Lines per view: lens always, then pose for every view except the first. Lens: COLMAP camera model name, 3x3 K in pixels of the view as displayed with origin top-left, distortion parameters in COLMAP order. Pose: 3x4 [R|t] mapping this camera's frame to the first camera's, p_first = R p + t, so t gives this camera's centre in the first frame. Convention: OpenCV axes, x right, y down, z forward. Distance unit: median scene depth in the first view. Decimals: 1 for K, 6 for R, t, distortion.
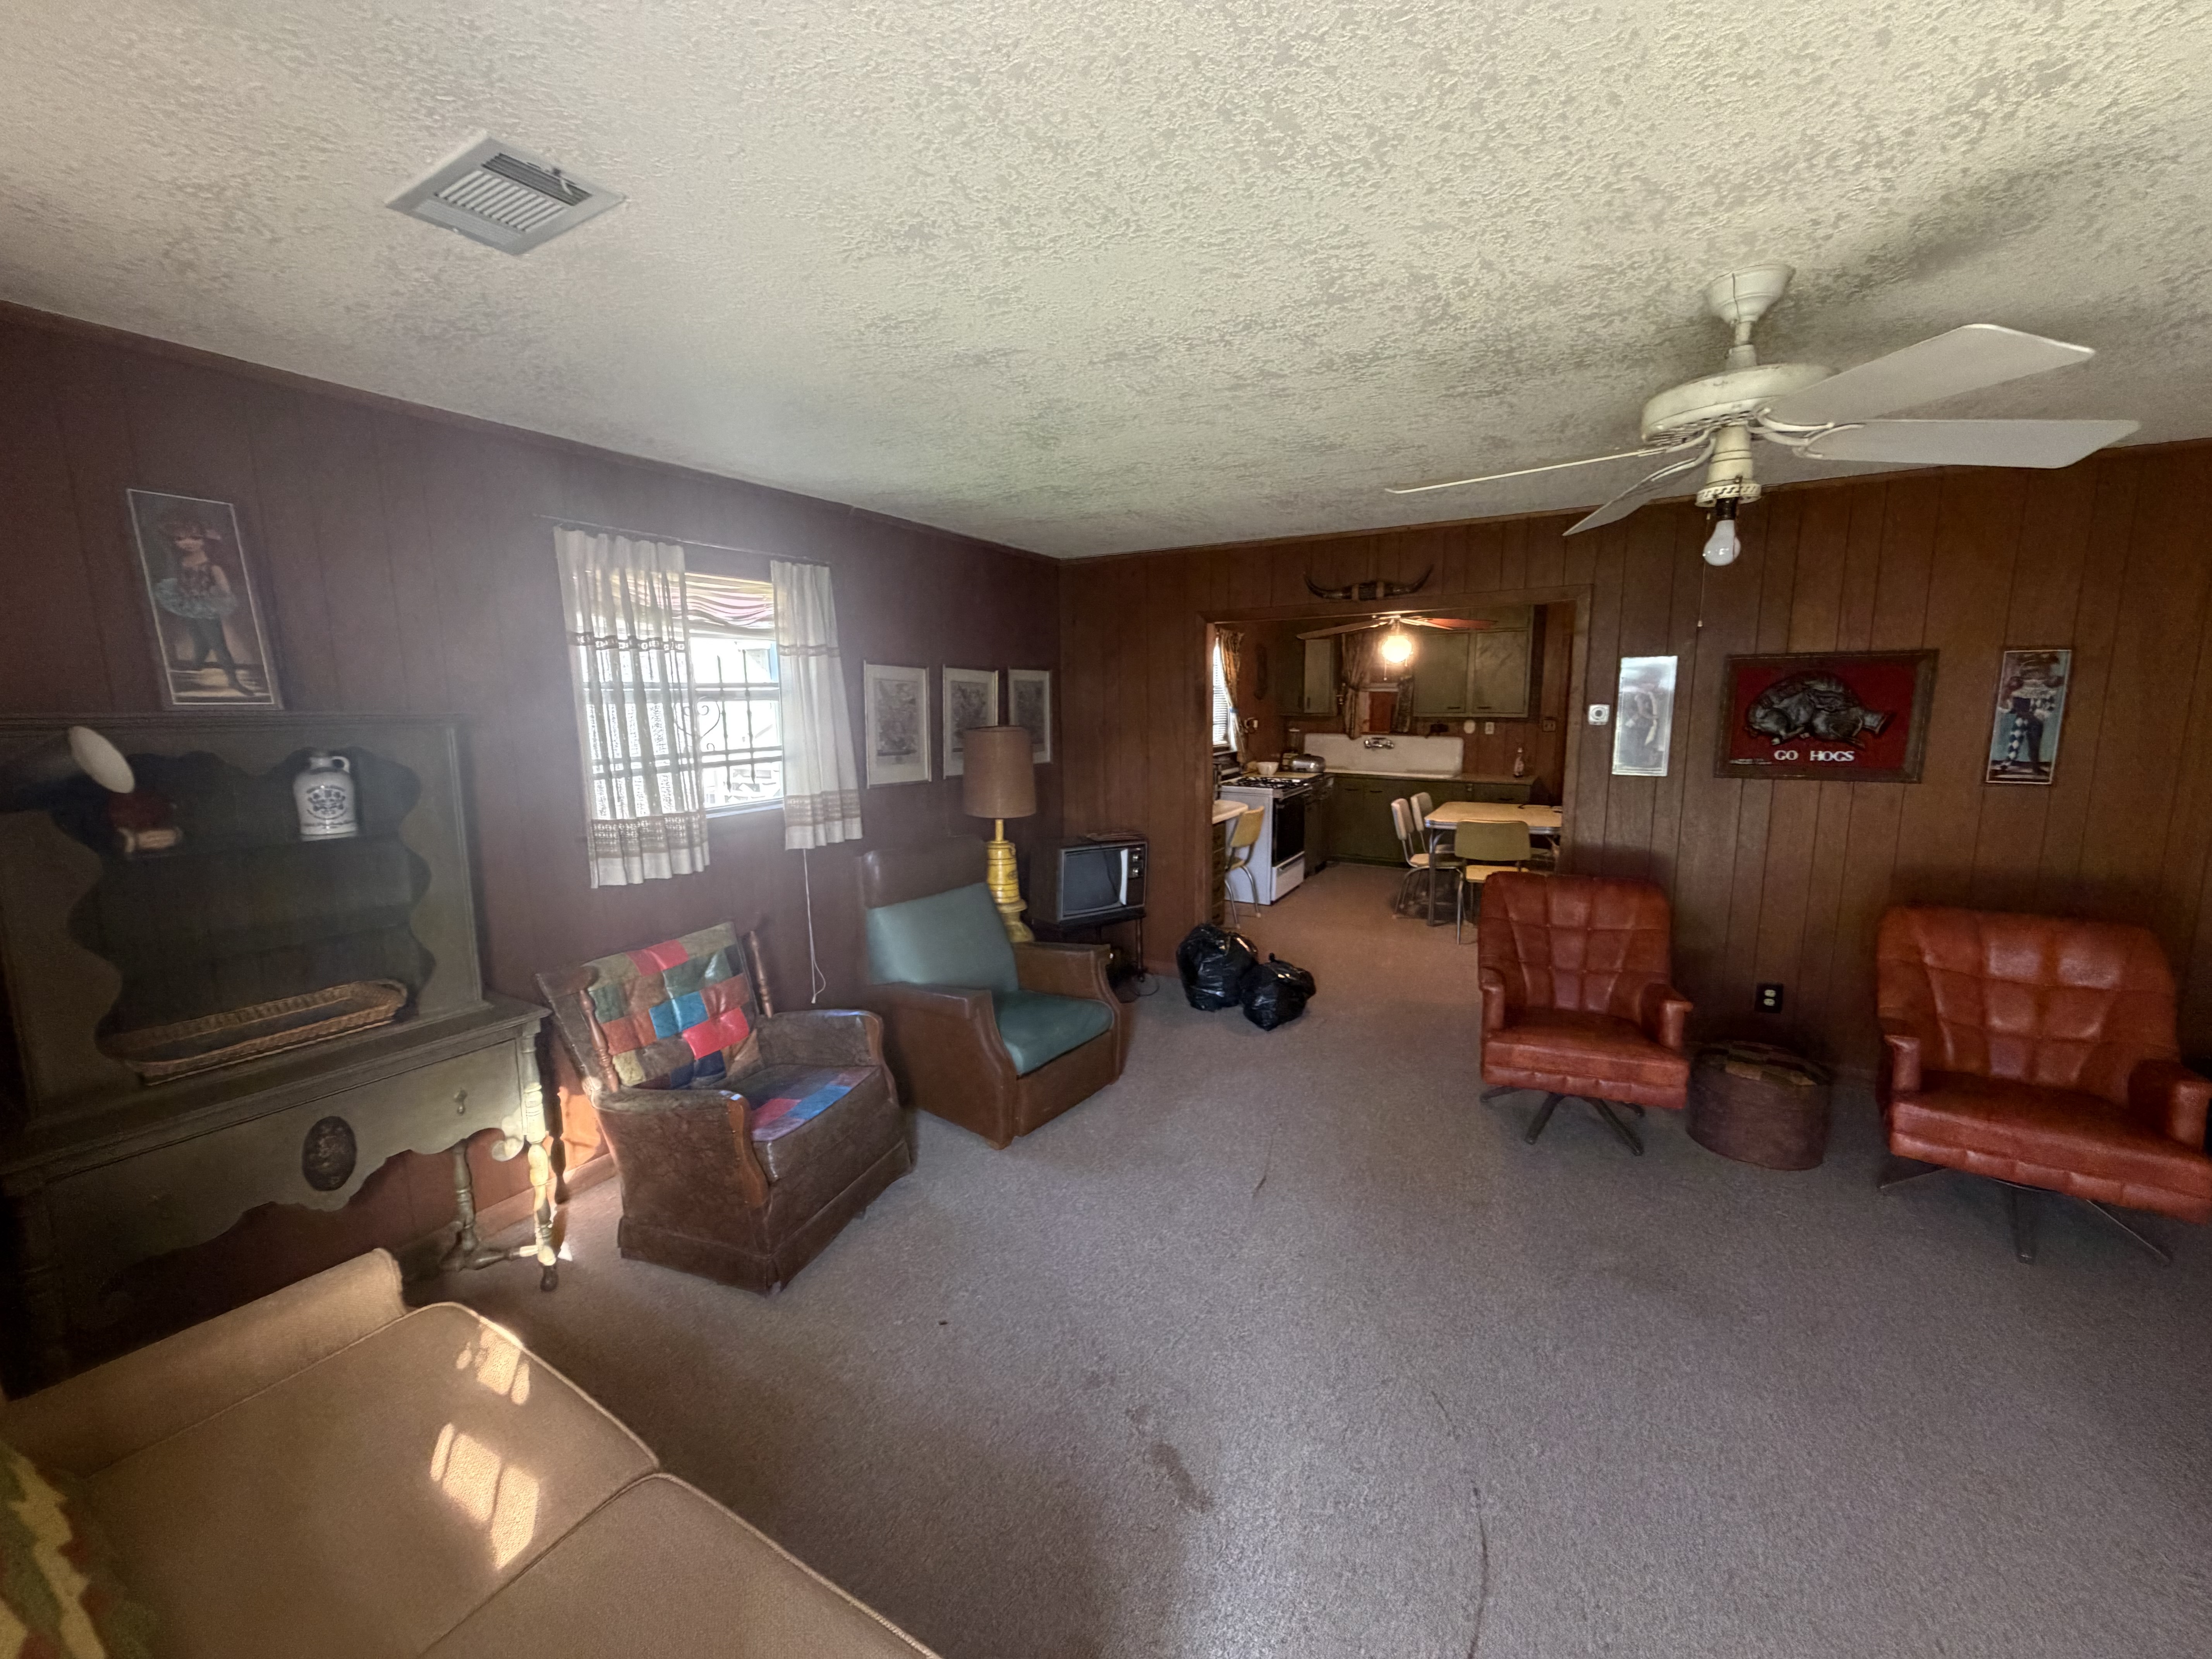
lens RADIAL K [[876.3, 0, 1106.0], [0, 876.3, 829.5], [0, 0, 1]] dist [-0.000275, -0.000189]
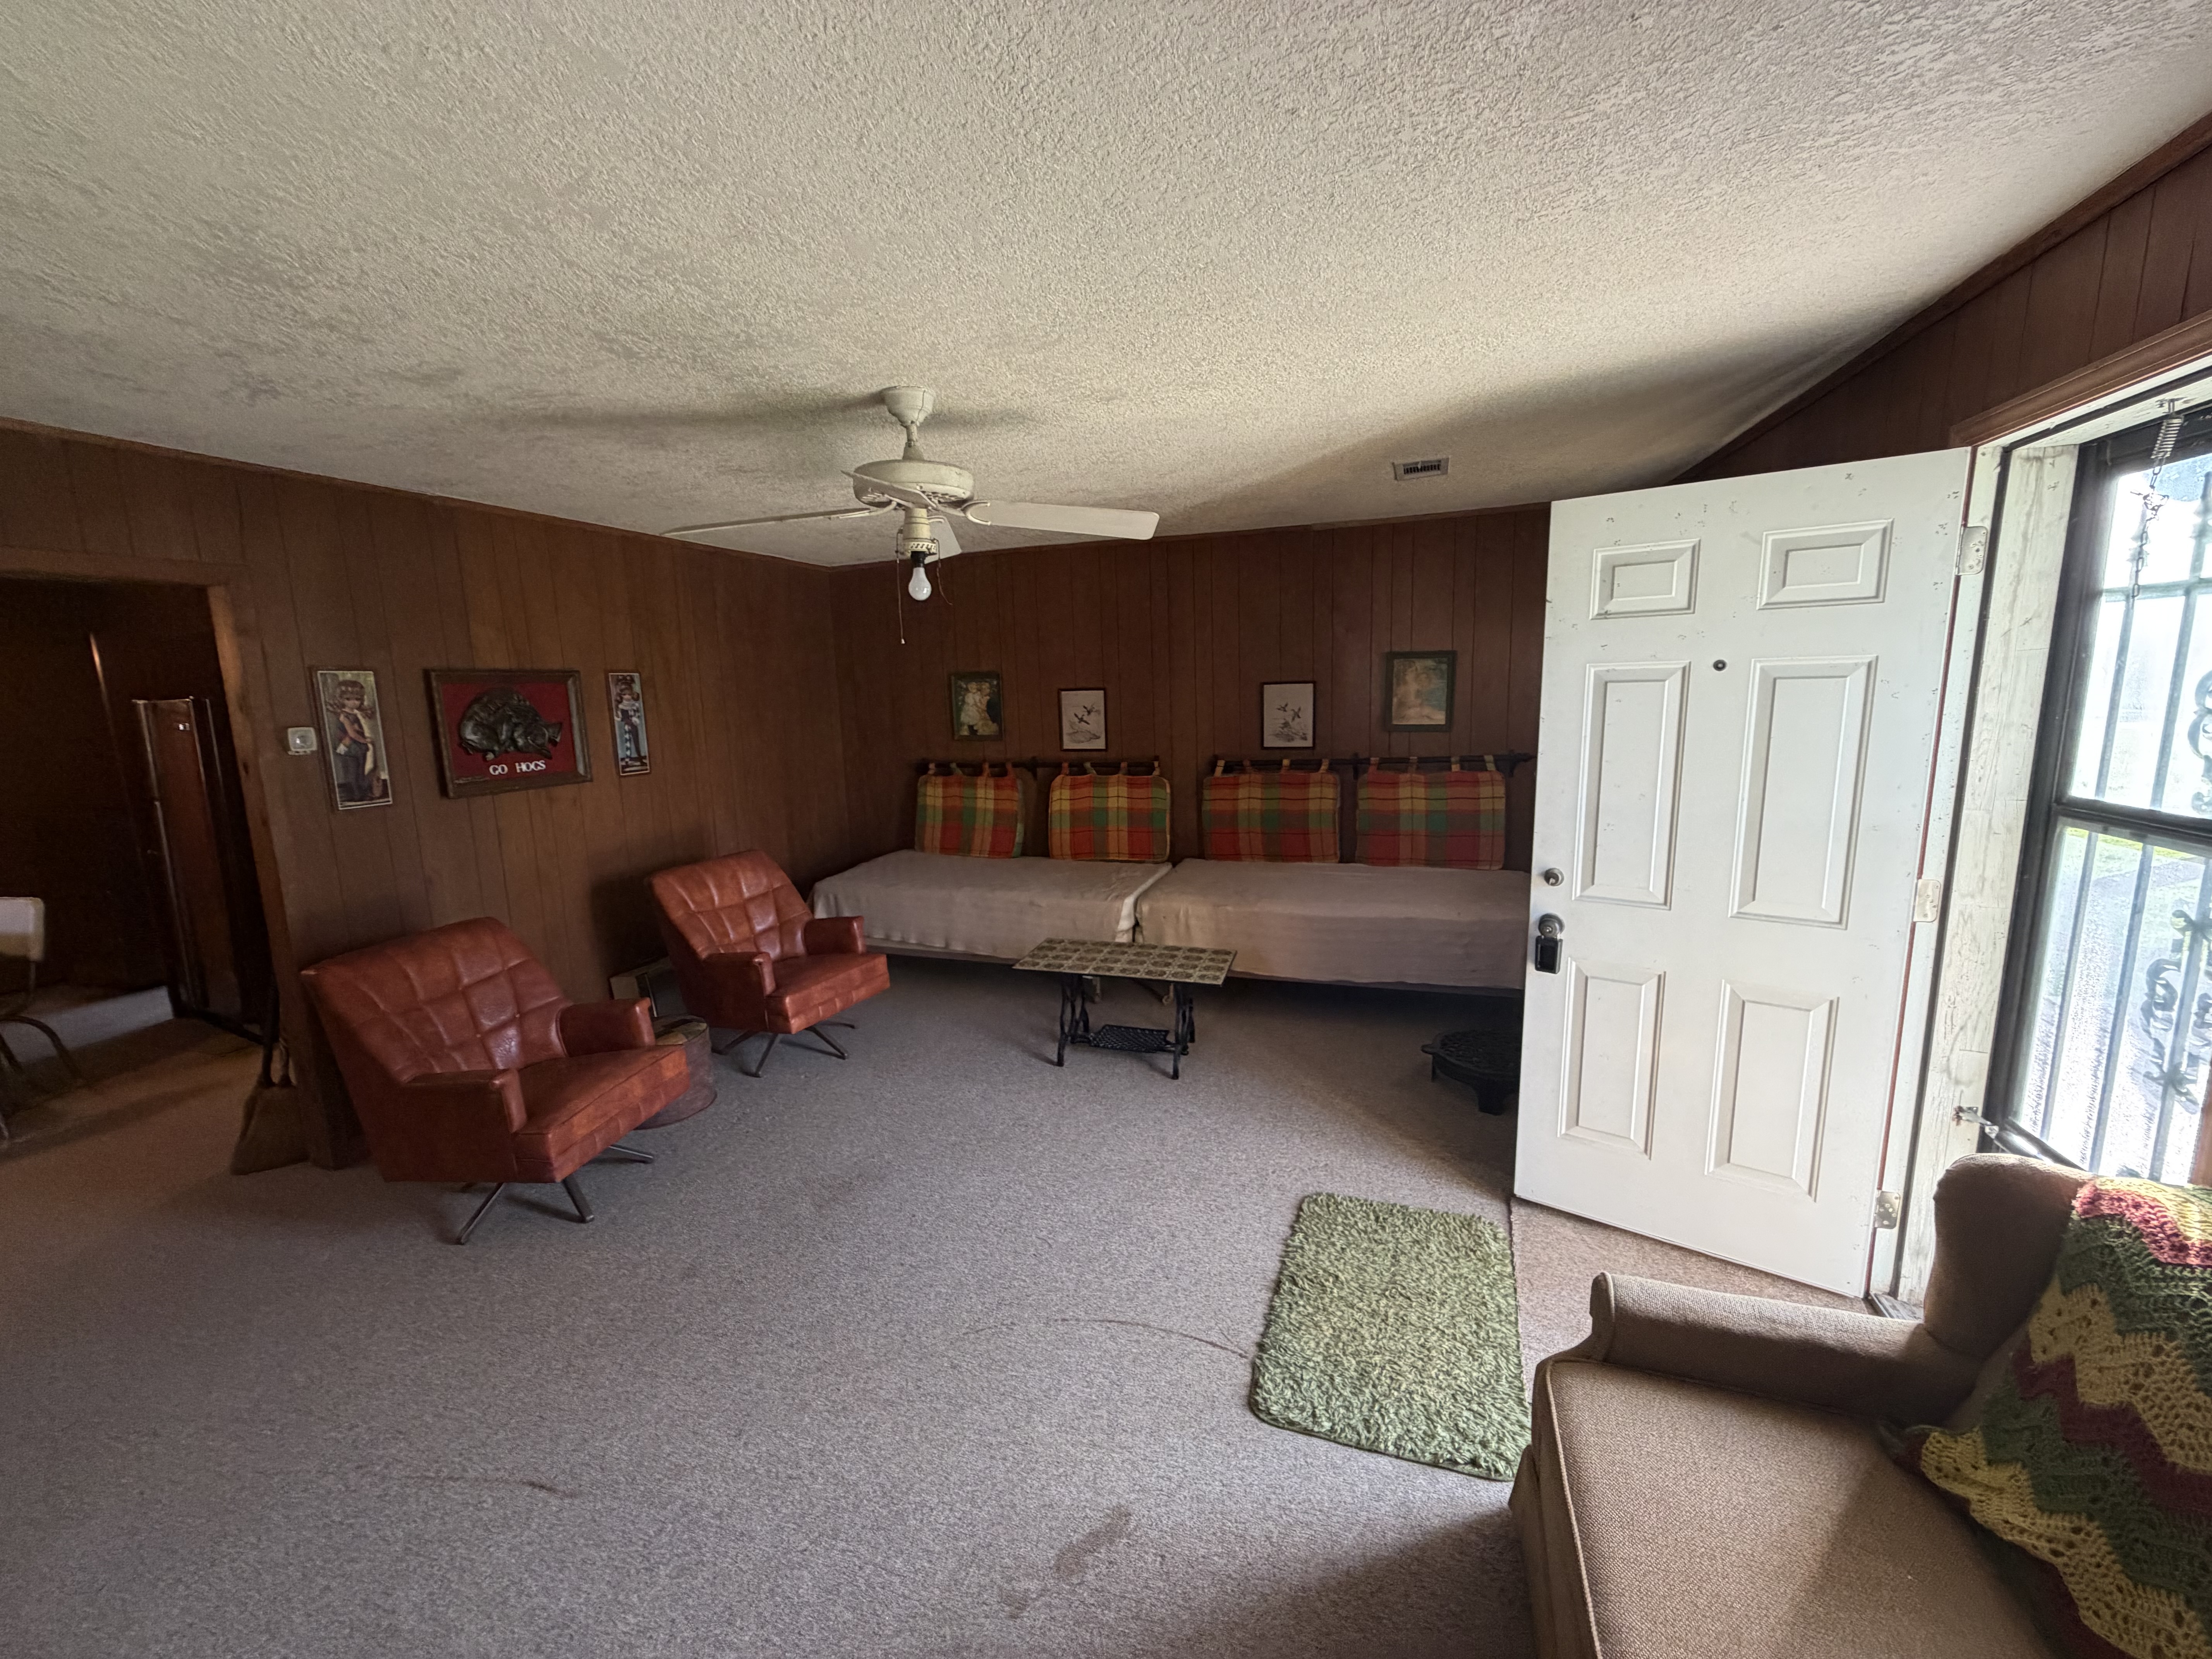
lens RADIAL K [[876.3, 0, 1106.0], [0, 876.3, 829.5], [0, 0, 1]] dist [-0.000275, -0.000189]
pose [[-0.200072, -0.141783, 0.969468, -0.169338], [0.178753, 0.967586, 0.178397, -0.034365], [-0.963337, 0.208987, -0.168243, 0.238800]]
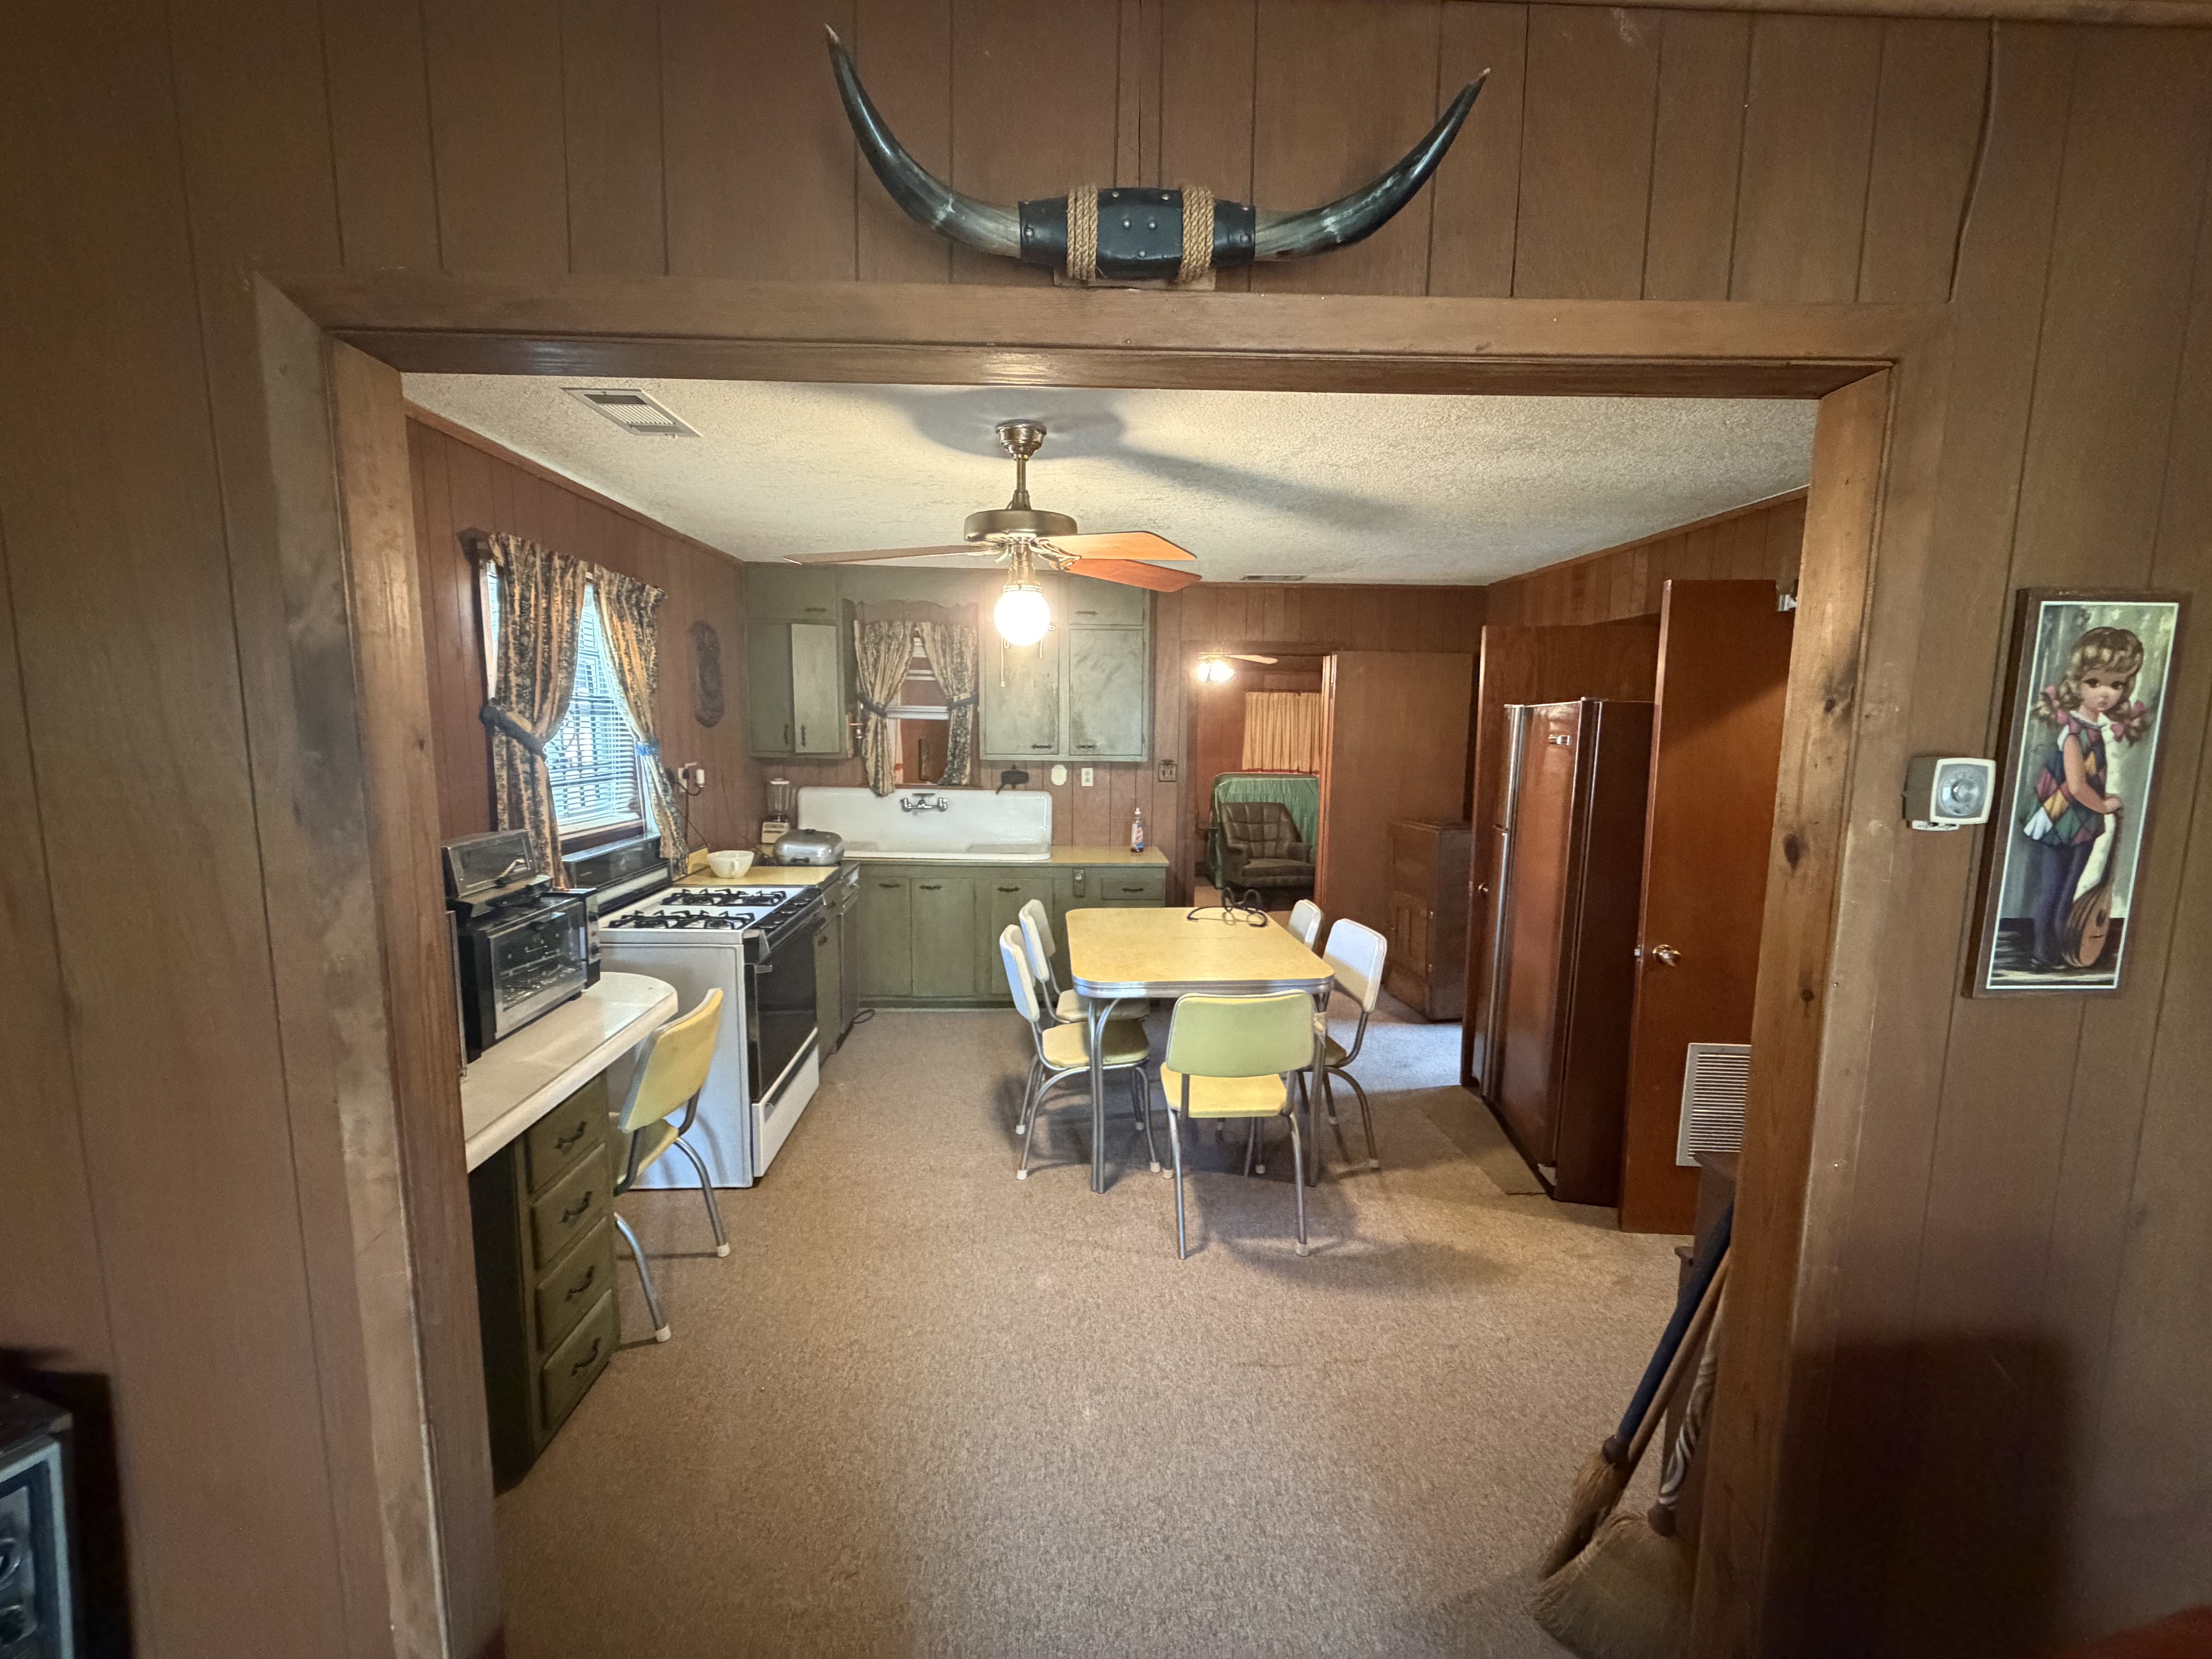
lens RADIAL K [[876.3, 0, 1106.0], [0, 876.3, 829.5], [0, 0, 1]] dist [-0.000275, -0.000189]
pose [[0.839712, -0.046447, 0.541041, 0.095268], [0.066129, 0.997666, -0.016988, -0.068143], [-0.538990, 0.050044, 0.840824, 0.466529]]
